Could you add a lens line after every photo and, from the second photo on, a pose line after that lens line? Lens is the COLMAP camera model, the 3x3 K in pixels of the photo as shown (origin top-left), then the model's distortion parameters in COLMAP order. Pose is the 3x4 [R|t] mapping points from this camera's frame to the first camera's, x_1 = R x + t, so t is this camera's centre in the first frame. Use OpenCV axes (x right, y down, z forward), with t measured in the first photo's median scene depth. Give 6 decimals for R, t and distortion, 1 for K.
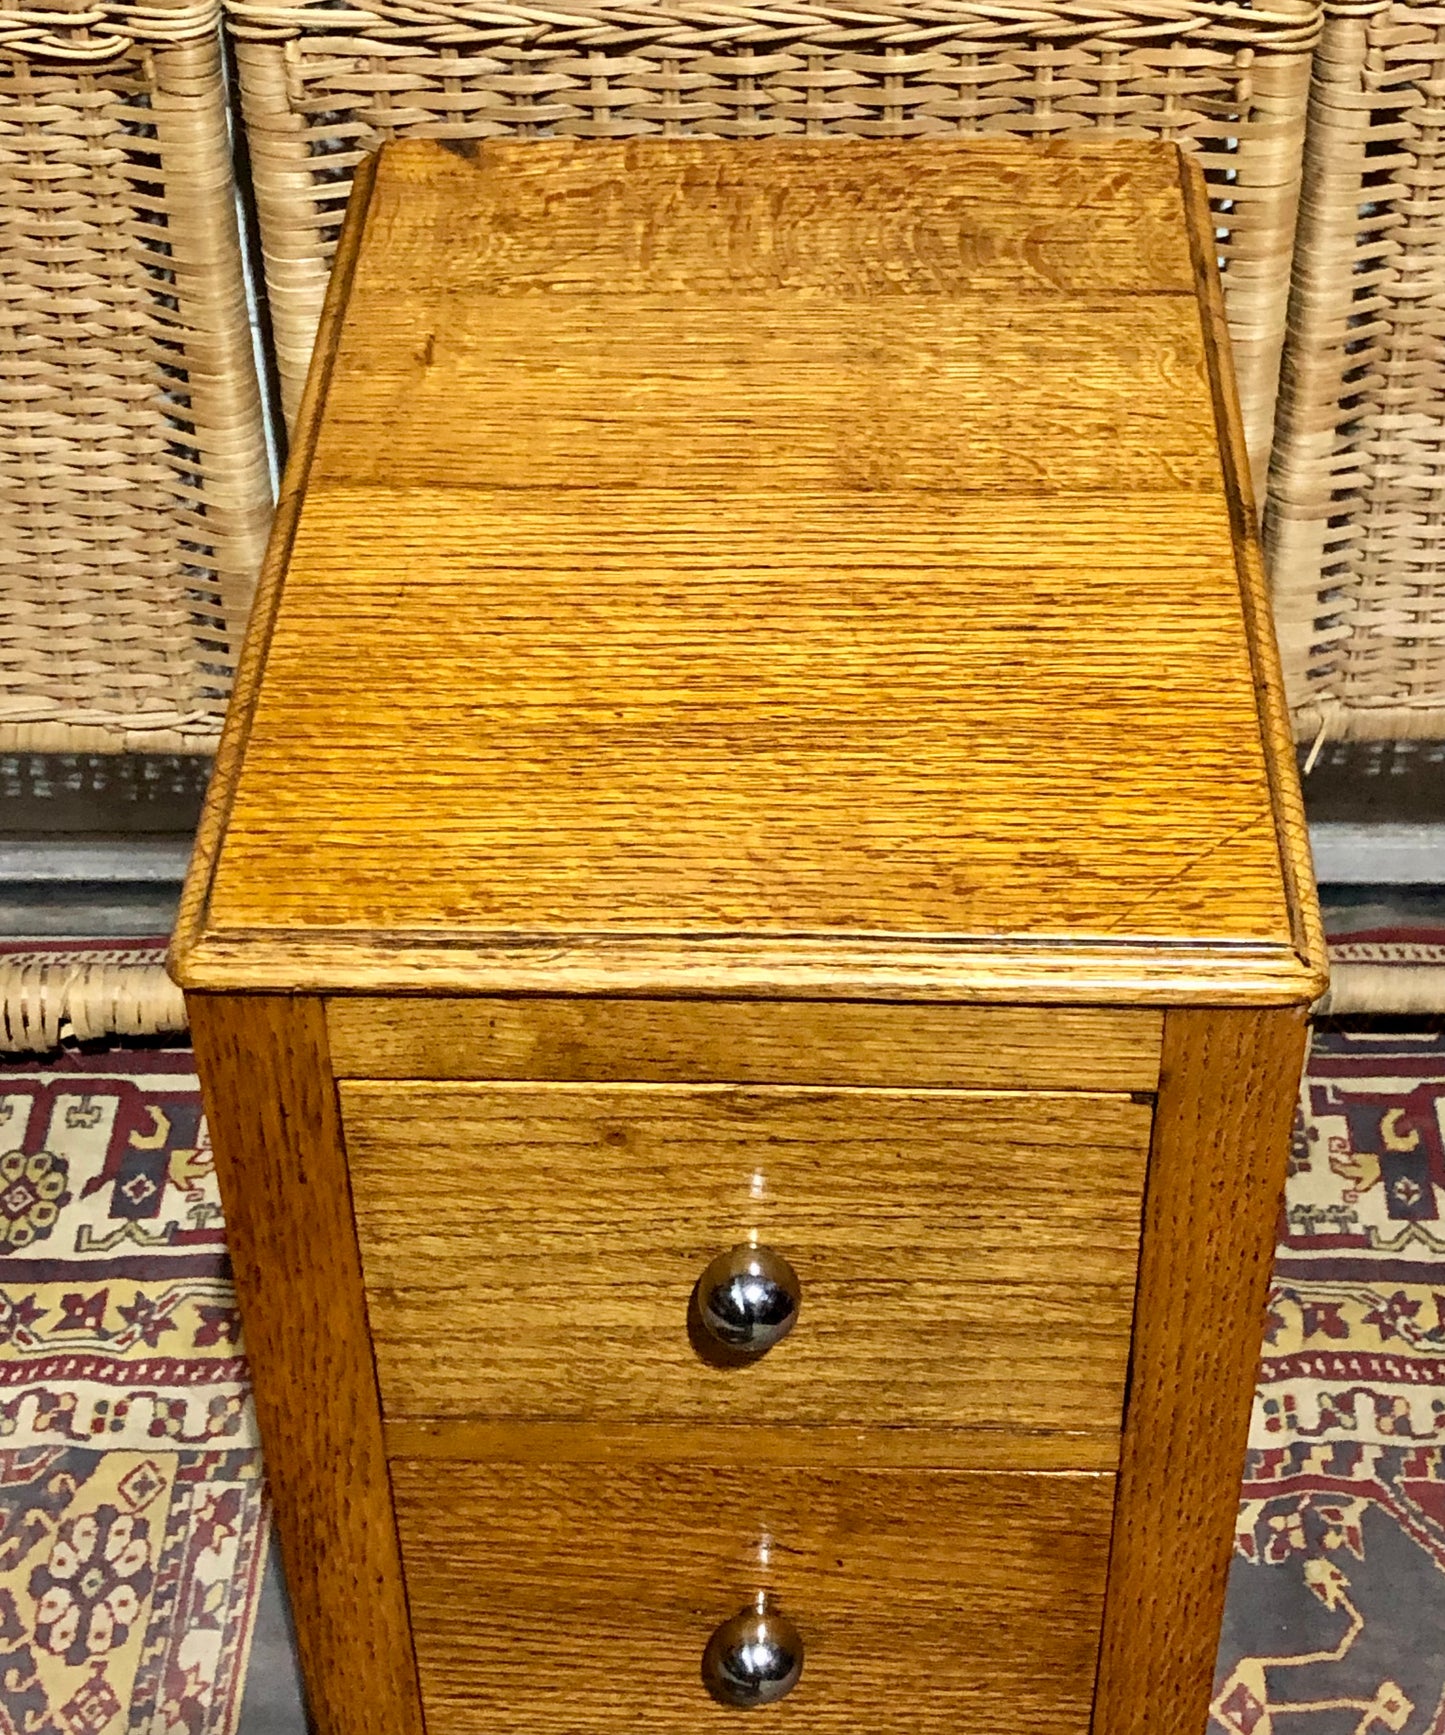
lens RADIAL K [[3176.3, 0, 718.1], [0, 3176.3, 712.0], [0, 0, 1]] dist [0.060414, 0.000000]
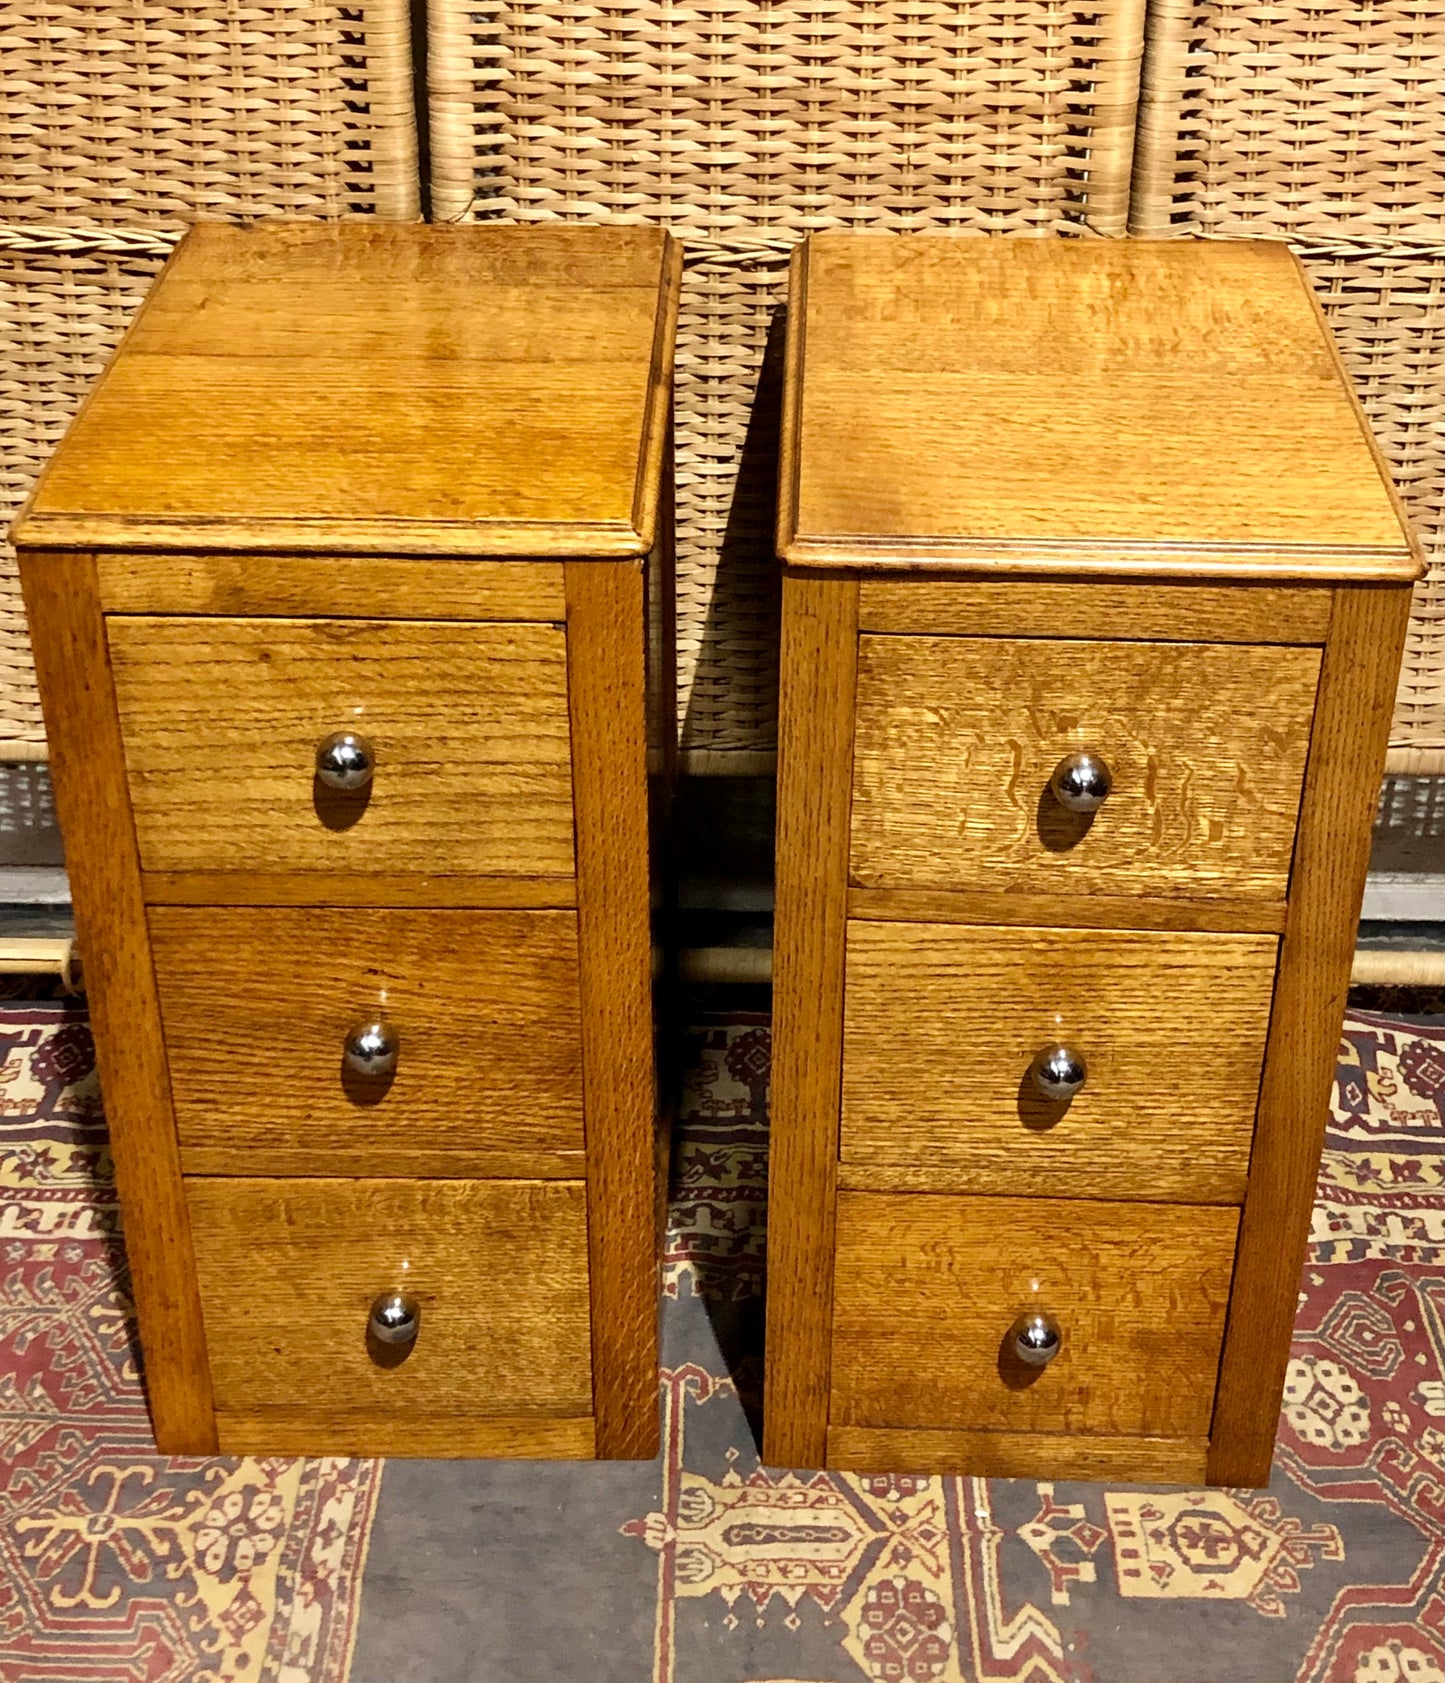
lens RADIAL K [[2649.4, 0, 729.3], [0, 2649.4, 790.0], [0, 0, 1]] dist [0.047778, 0.000000]
pose [[0.999296, 0.018186, 0.032809, -0.044995], [-0.012641, 0.986725, -0.161905, 0.253303], [-0.035318, 0.161376, 0.986261, -0.242121]]
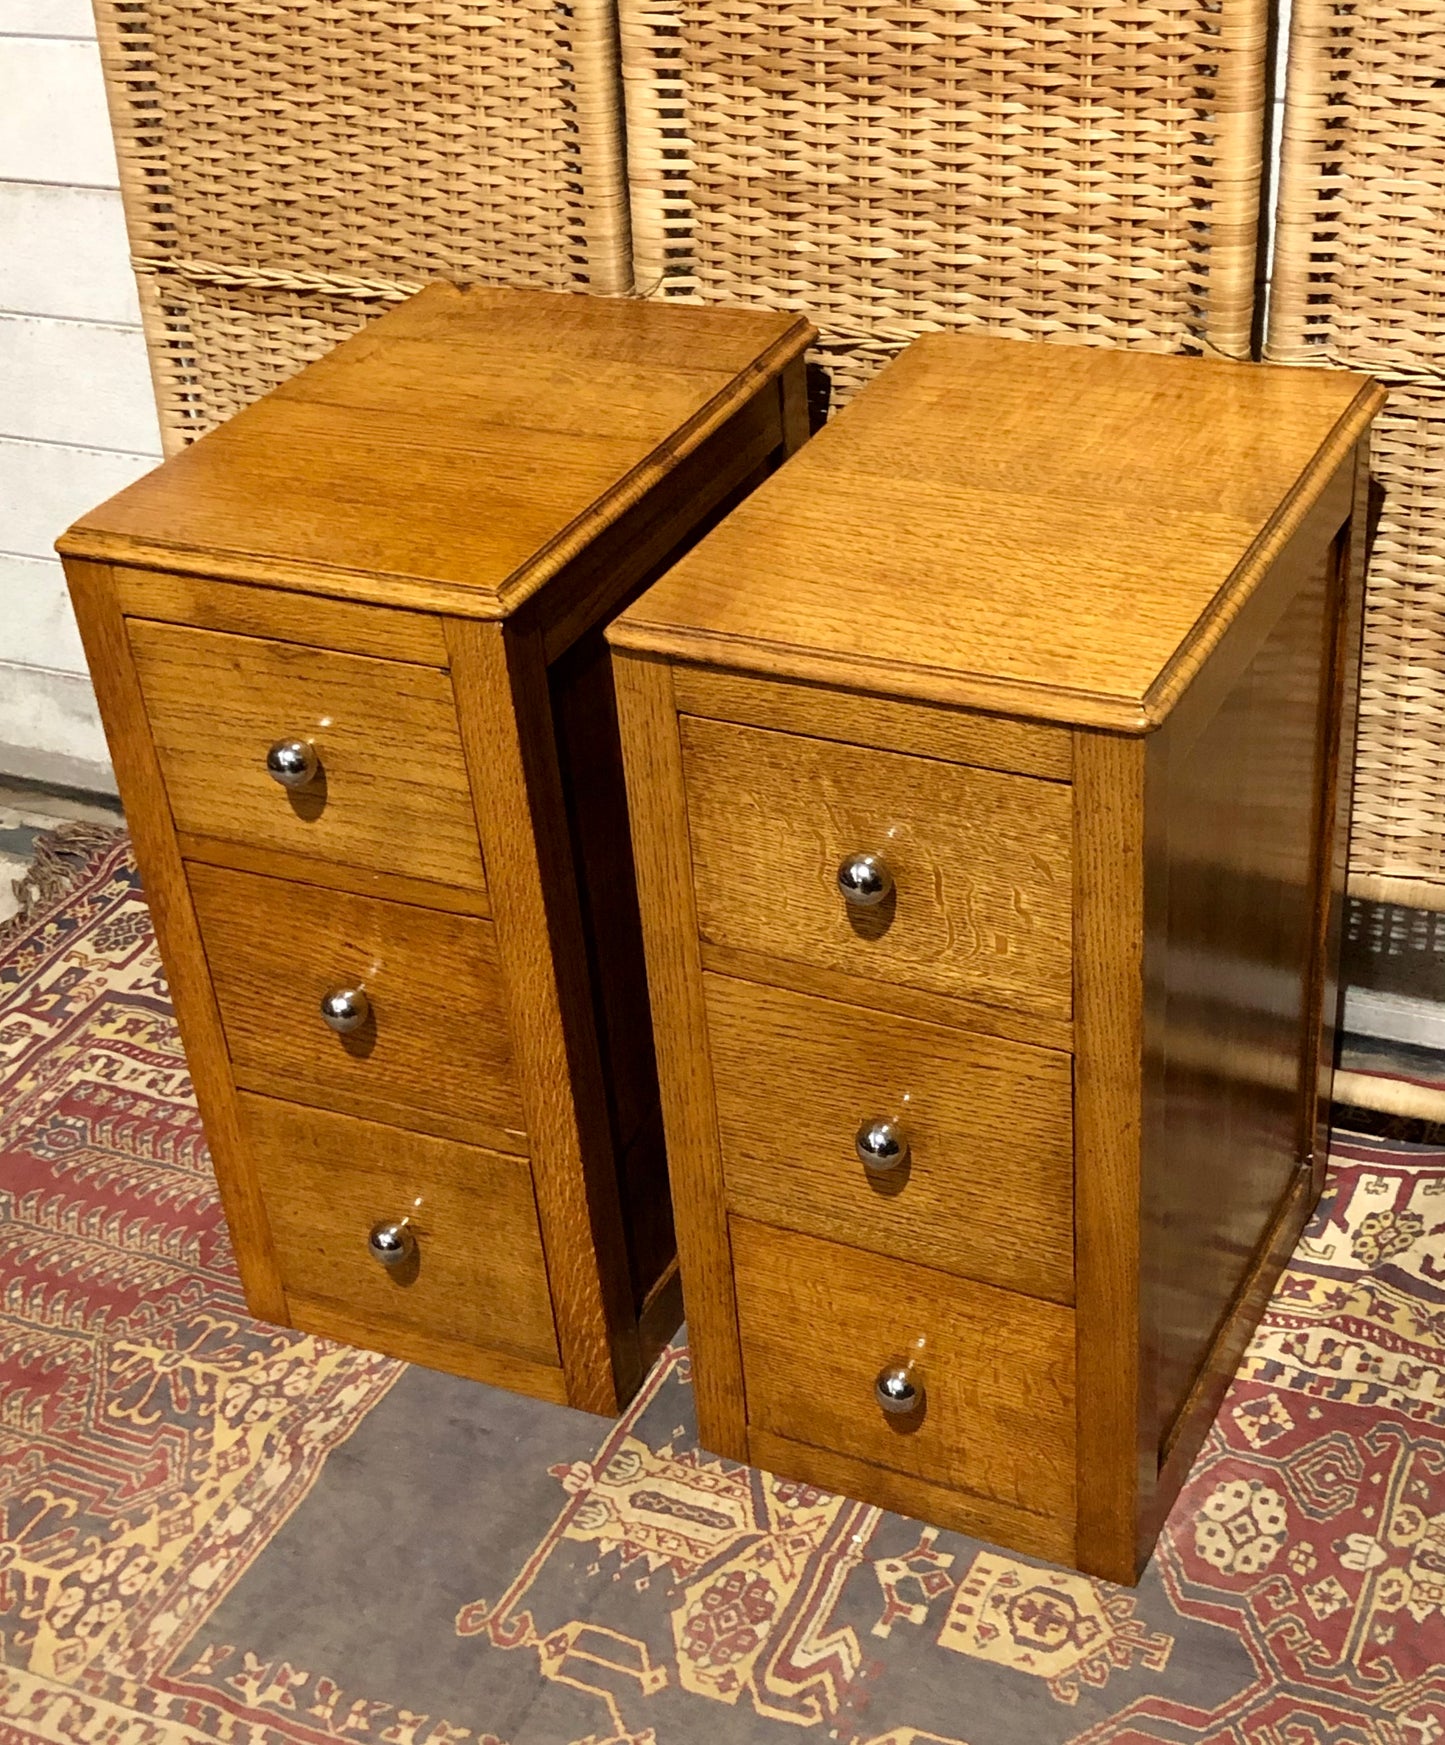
lens RADIAL K [[2616.9, 0, 701.6], [0, 2616.9, 895.6], [0, 0, 1]] dist [0.047894, 0.000000]
pose [[0.913865, 0.176240, -0.365773, 0.452023], [-0.215359, 0.974115, -0.068709, 0.179775], [0.344196, 0.141564, 0.928164, -0.263056]]
